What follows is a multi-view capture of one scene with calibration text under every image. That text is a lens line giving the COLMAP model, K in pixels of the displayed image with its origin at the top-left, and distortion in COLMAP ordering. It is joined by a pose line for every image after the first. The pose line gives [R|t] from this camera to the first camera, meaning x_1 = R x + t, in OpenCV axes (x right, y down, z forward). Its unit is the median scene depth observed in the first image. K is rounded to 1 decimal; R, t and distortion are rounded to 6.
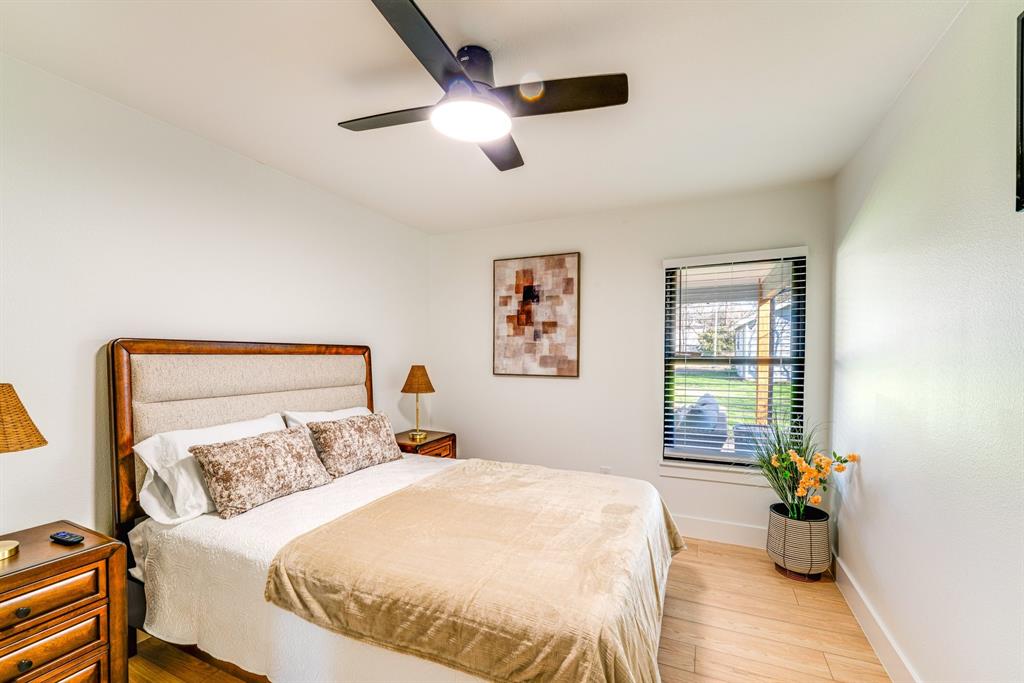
lens RADIAL K [[438.5, 0, 511.1], [0, 438.5, 353.7], [0, 0, 1]] dist [0.000304, 0.000068]
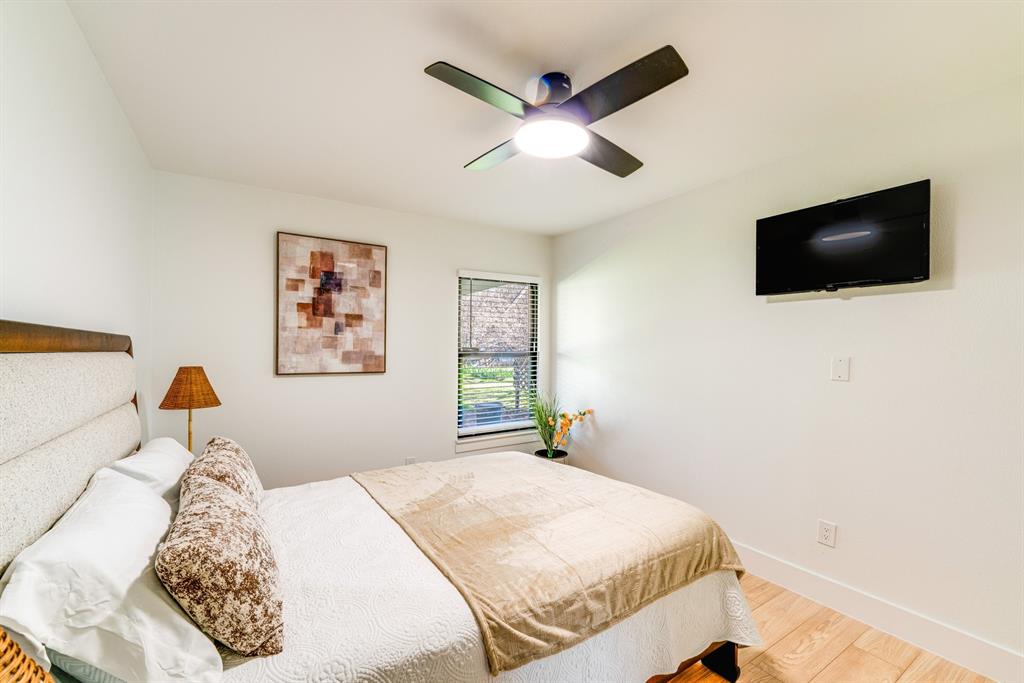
lens RADIAL K [[424.5, 0, 511.5], [0, 424.5, 344.9], [0, 0, 1]] dist [-0.001117, -0.000118]
pose [[0.542367, 0.006562, 0.840116, -0.482480], [-0.002862, 0.999978, -0.005963, -0.003911], [-0.840137, 0.000830, 0.542373, 0.236679]]
